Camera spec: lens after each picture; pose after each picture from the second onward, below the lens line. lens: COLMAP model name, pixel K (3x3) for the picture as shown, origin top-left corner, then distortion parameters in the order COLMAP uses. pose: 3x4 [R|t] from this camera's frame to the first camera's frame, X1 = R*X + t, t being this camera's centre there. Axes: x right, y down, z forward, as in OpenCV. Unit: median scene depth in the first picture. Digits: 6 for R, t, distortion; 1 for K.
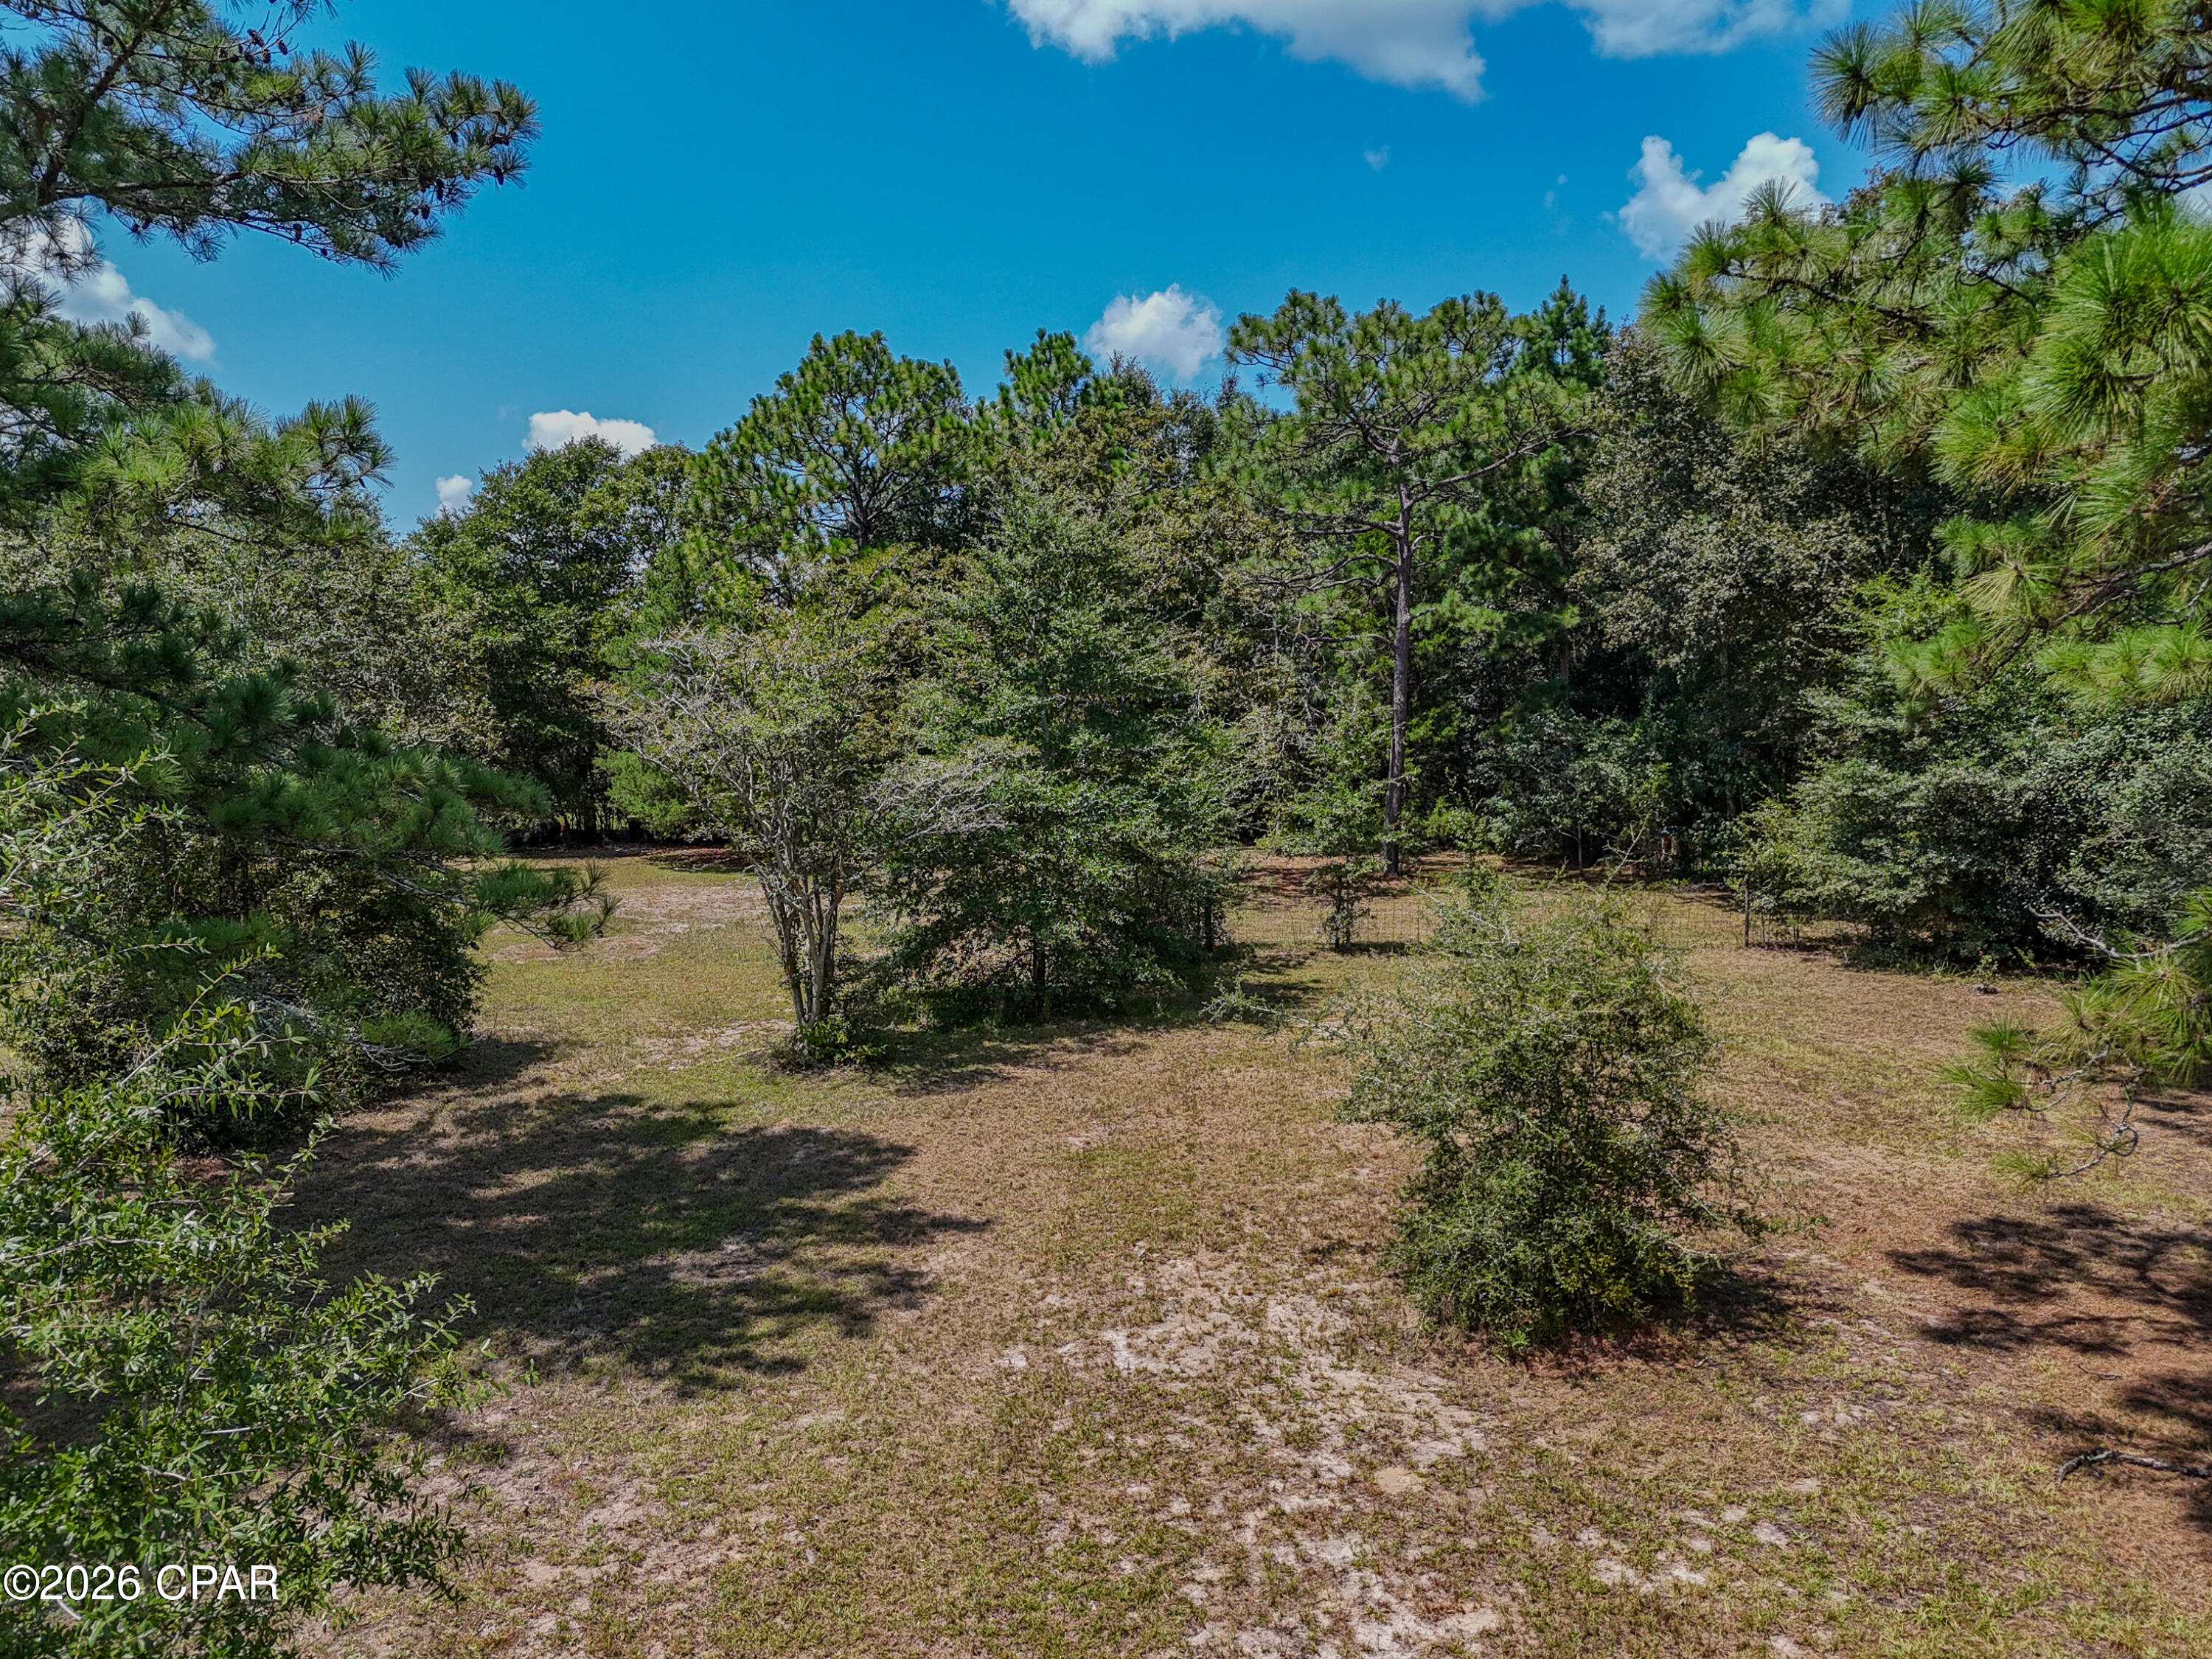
lens RADIAL K [[1774.7, 0, 1106.0], [0, 1774.7, 829.5], [0, 0, 1]] dist [0.047592, 0.005024]
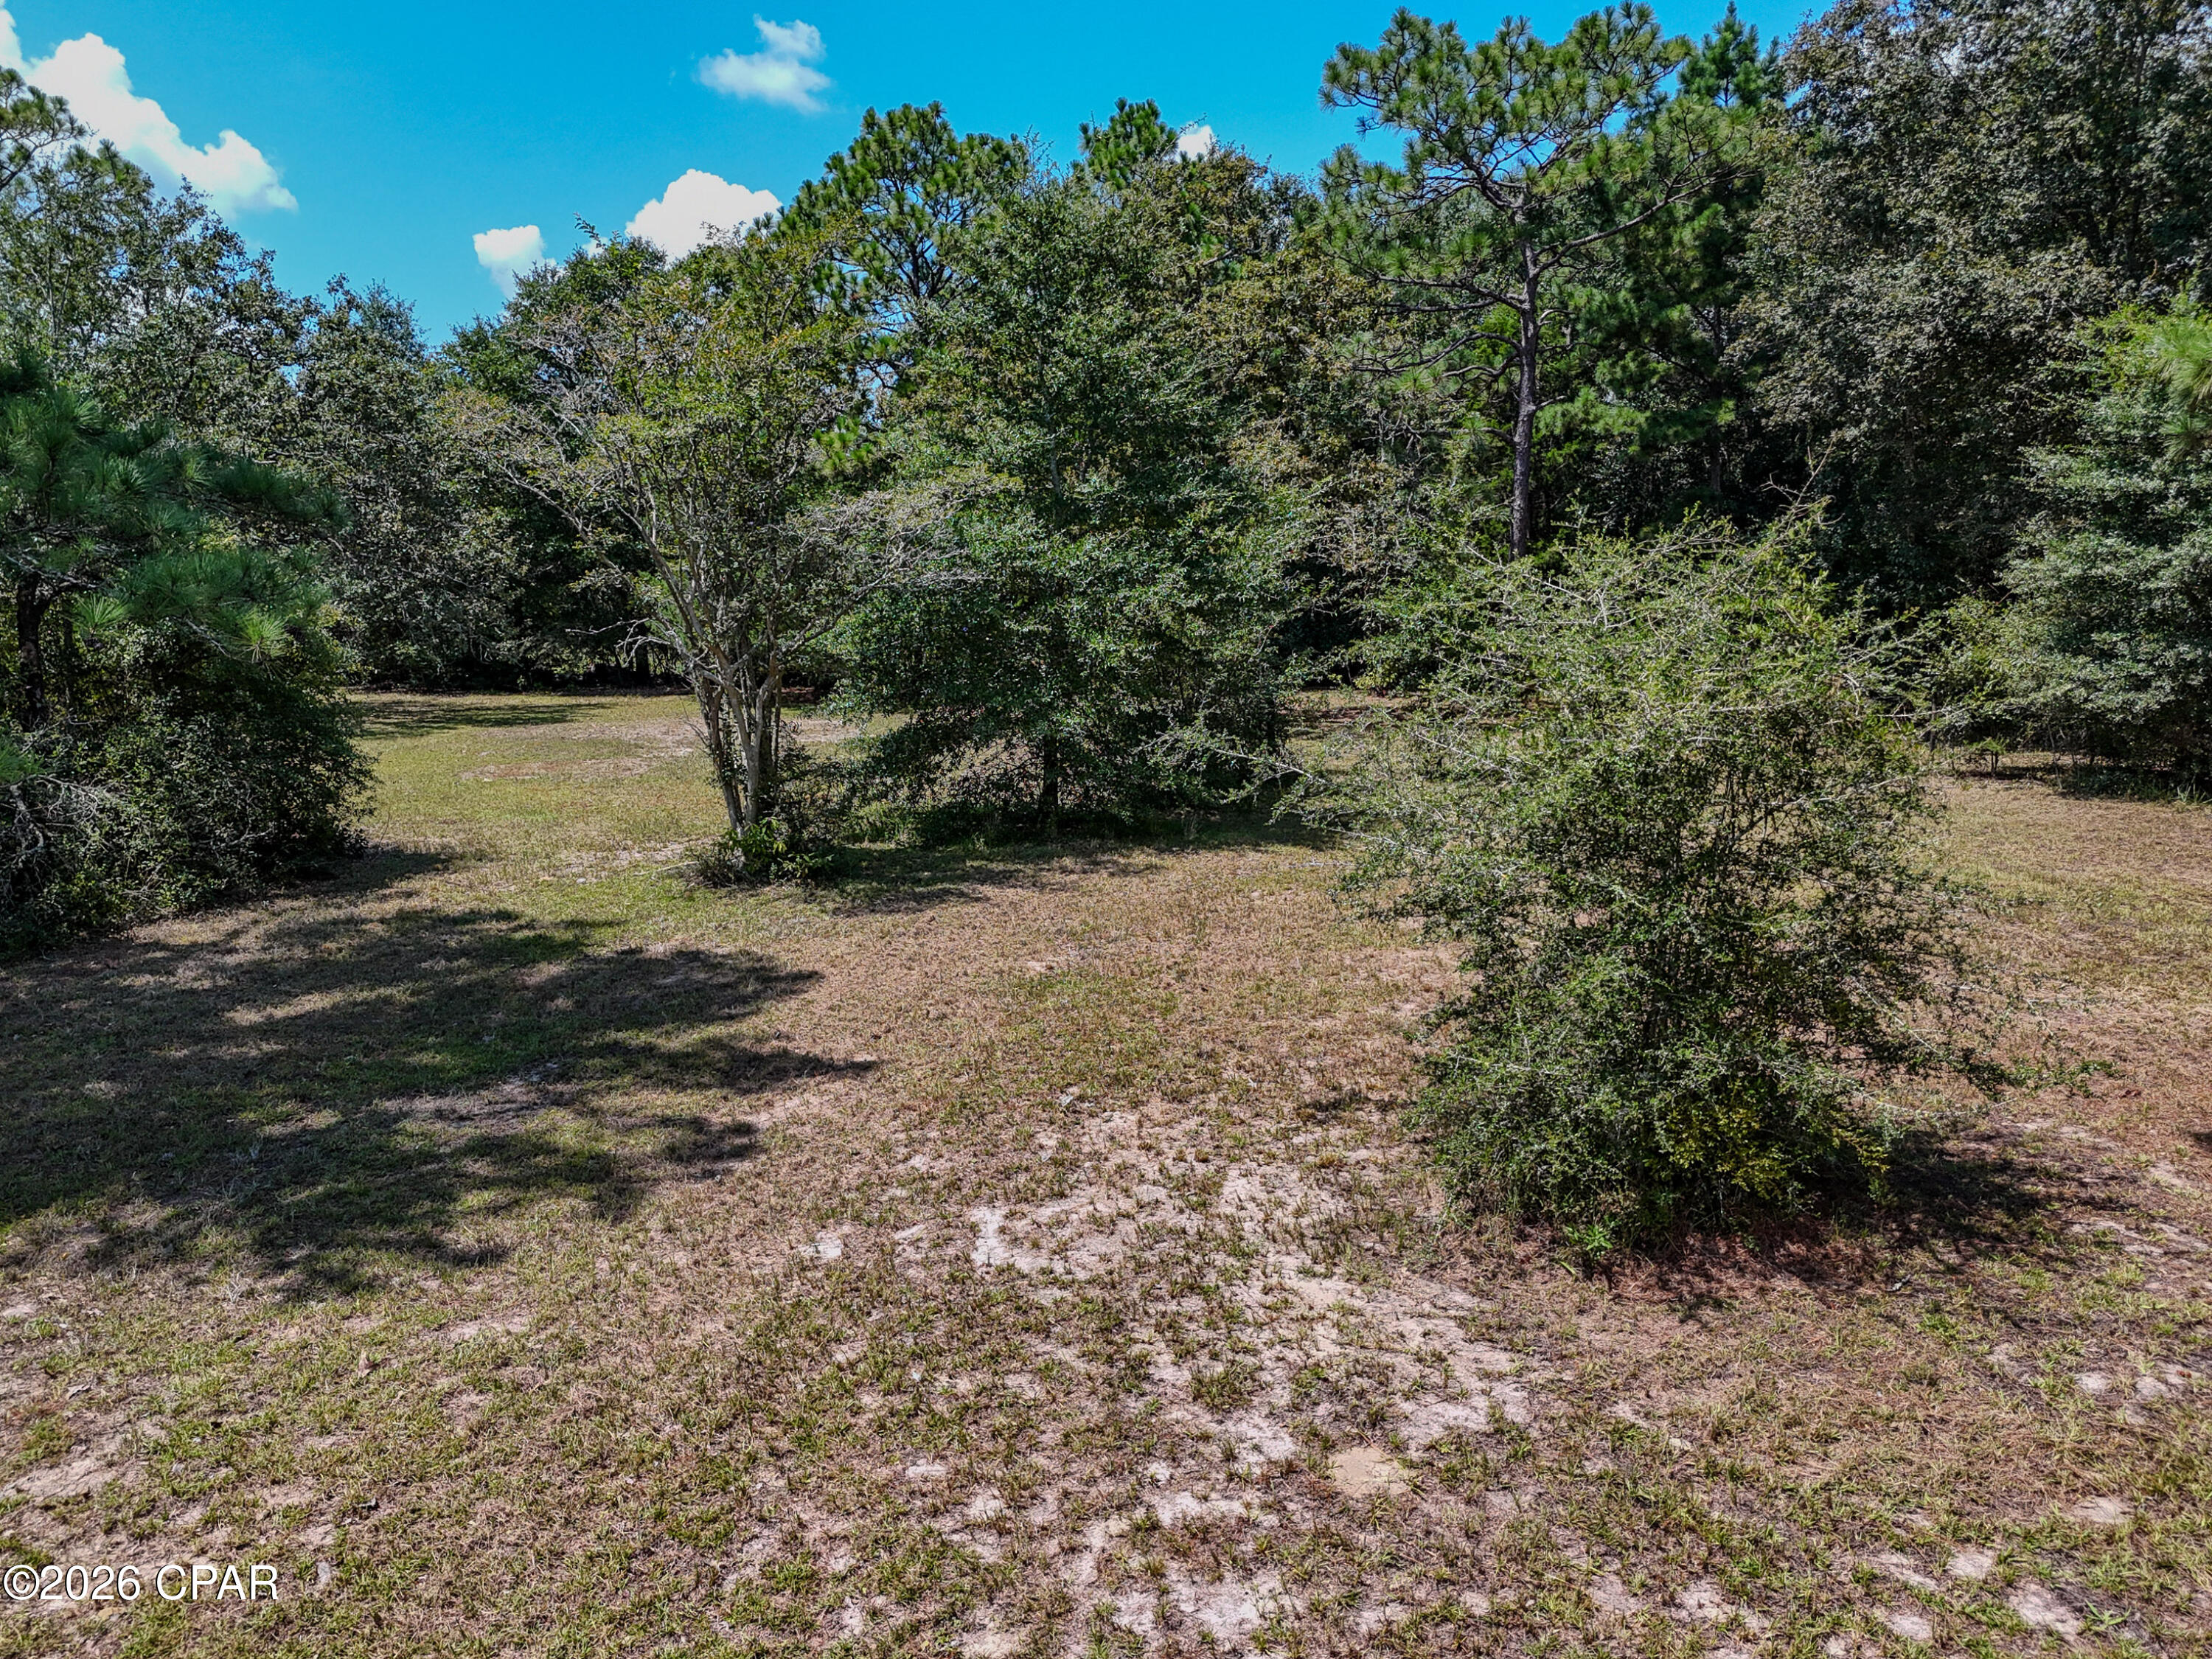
lens RADIAL K [[1721.2, 0, 1098.5], [0, 1721.2, 858.4], [0, 0, 1]] dist [0.082320, -0.088698]
pose [[0.996314, 0.011452, -0.085013, 0.090775], [-0.005029, 0.997142, 0.075387, 0.090885], [0.085633, -0.074682, 0.993524, 0.330872]]
